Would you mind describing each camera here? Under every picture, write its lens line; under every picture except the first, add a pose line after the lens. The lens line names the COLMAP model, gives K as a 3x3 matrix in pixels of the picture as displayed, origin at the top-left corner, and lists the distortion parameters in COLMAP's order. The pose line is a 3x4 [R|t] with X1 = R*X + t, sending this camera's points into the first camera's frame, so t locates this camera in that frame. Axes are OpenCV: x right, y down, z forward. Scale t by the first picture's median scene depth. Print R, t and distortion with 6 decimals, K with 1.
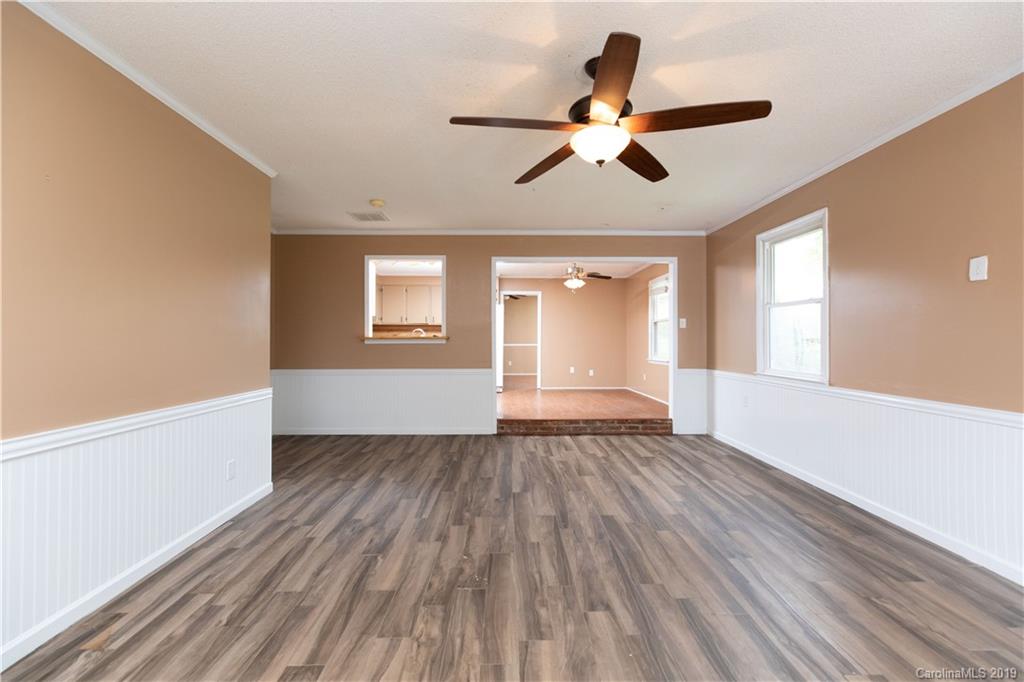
lens RADIAL K [[469.7, 0, 510.2], [0, 469.7, 334.2], [0, 0, 1]] dist [0.004342, -0.000697]
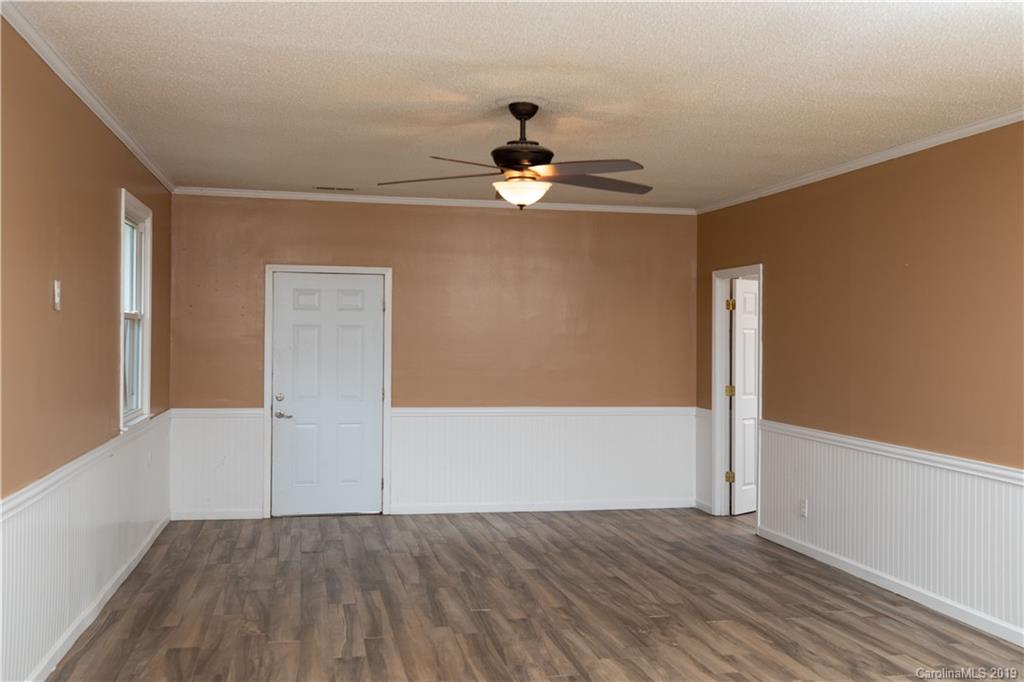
lens RADIAL K [[993.5, 0, 519.1], [0, 993.5, 341.9], [0, 0, 1]] dist [-0.000915, -0.008467]
pose [[-0.979083, -0.010902, -0.203168, 0.500279], [-0.009642, 0.999928, -0.007191, -0.049737], [0.203231, -0.005081, -0.979118, 2.463450]]
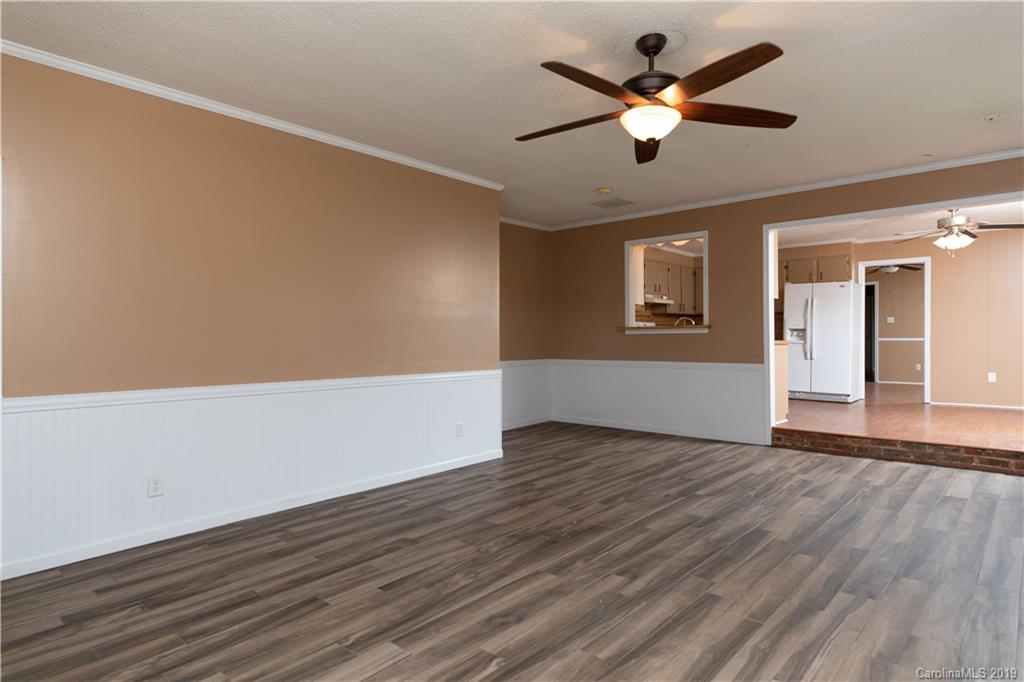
lens RADIAL K [[588.9, 0, 491.3], [0, 588.9, 341.0], [0, 0, 1]] dist [0.001746, 0.000806]
pose [[0.727782, 0.003341, -0.685800, 0.643425], [0.011073, 0.999801, 0.016621, 0.024876], [0.685719, -0.019691, 0.727600, -0.114405]]
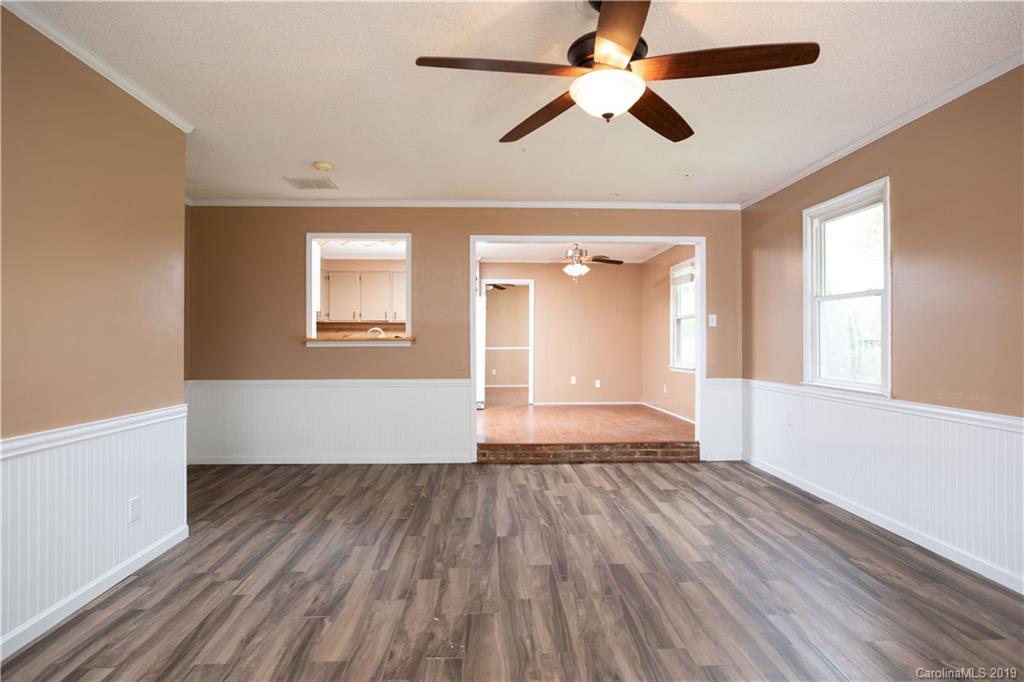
lens RADIAL K [[604.0, 0, 508.7], [0, 604.0, 332.8], [0, 0, 1]] dist [-0.006921, -0.001388]
pose [[0.999697, -0.000433, 0.024596, 0.000254], [0.000497, 0.999996, -0.002625, -0.000140], [-0.024595, 0.002636, 0.999694, -0.009118]]
